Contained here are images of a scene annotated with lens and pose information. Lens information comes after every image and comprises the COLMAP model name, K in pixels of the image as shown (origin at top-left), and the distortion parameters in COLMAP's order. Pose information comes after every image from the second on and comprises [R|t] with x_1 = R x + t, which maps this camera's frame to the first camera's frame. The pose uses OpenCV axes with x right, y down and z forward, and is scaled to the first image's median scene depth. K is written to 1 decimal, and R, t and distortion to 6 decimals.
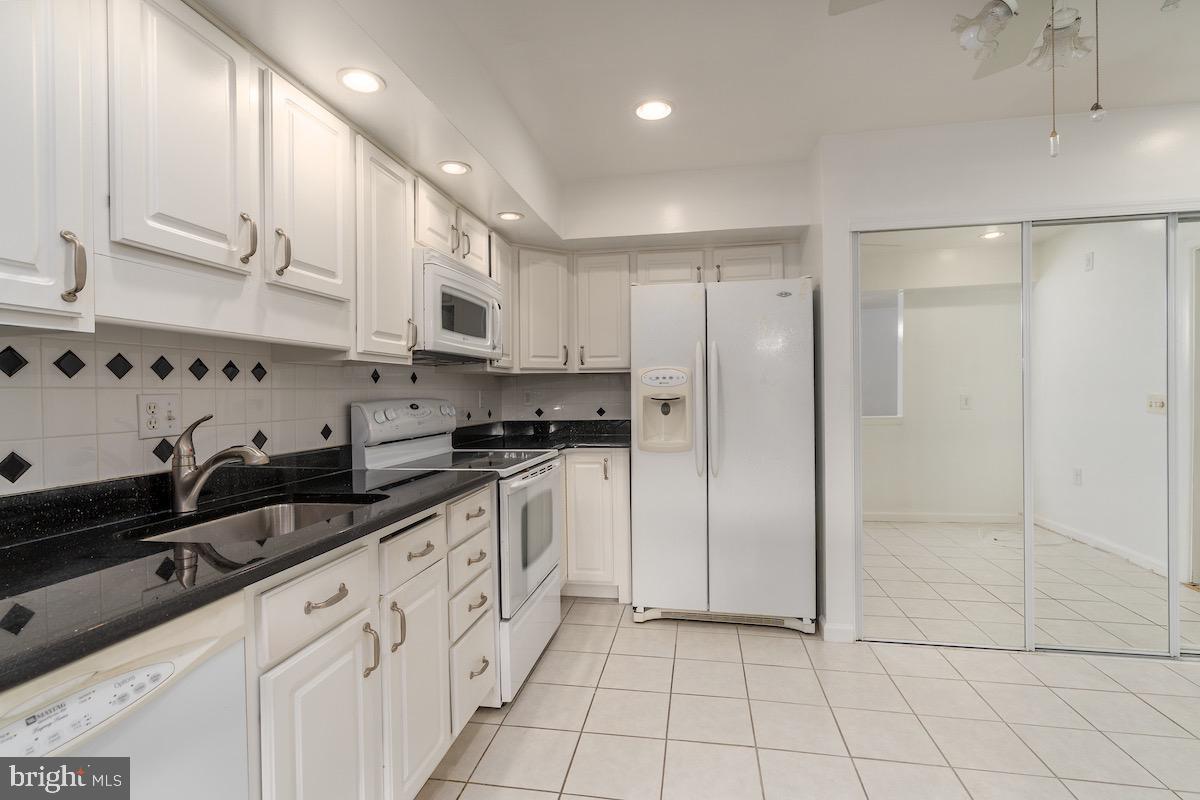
lens RADIAL K [[547.6, 0, 610.9], [0, 547.6, 396.0], [0, 0, 1]] dist [-0.002043, -0.000459]
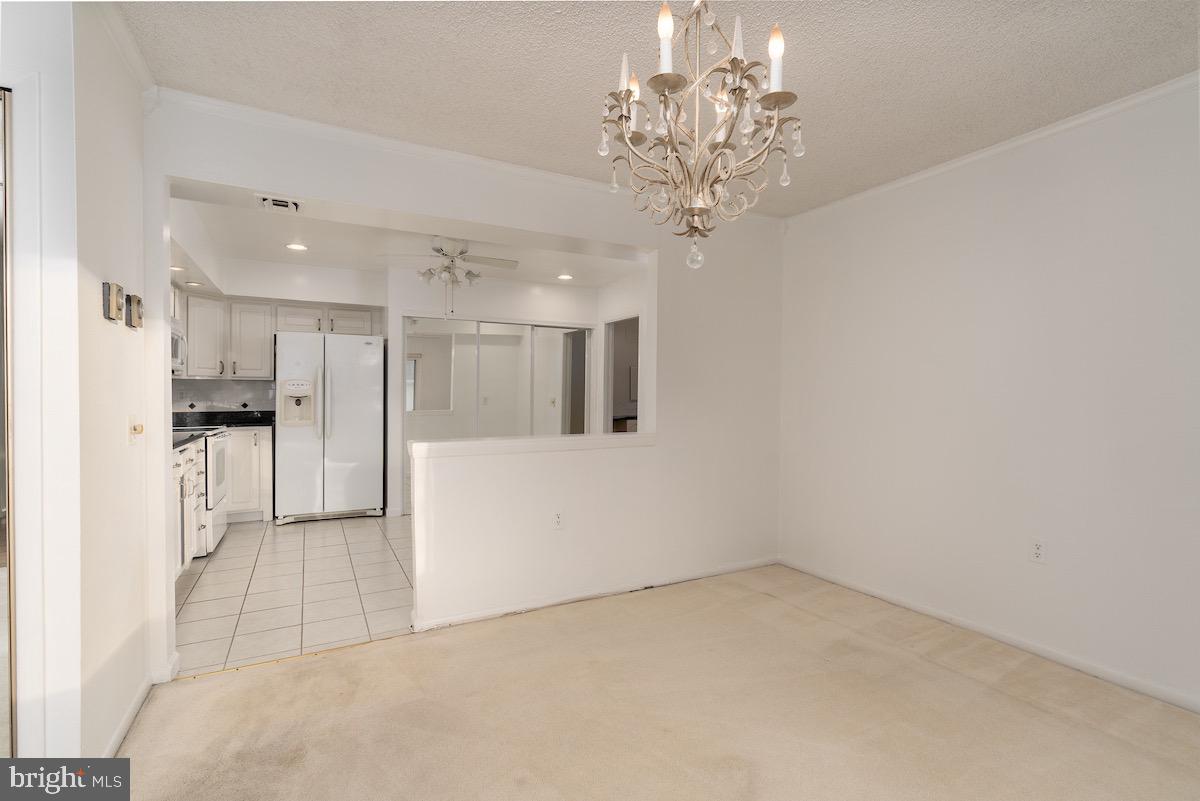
lens RADIAL K [[538.8, 0, 597.3], [0, 538.8, 397.5], [0, 0, 1]] dist [-0.015391, 0.000078]
pose [[0.794973, 0.010198, 0.606559, -0.181070], [-0.008817, 0.999947, -0.005256, 0.008240], [-0.606581, -0.001169, 0.795021, -0.951951]]
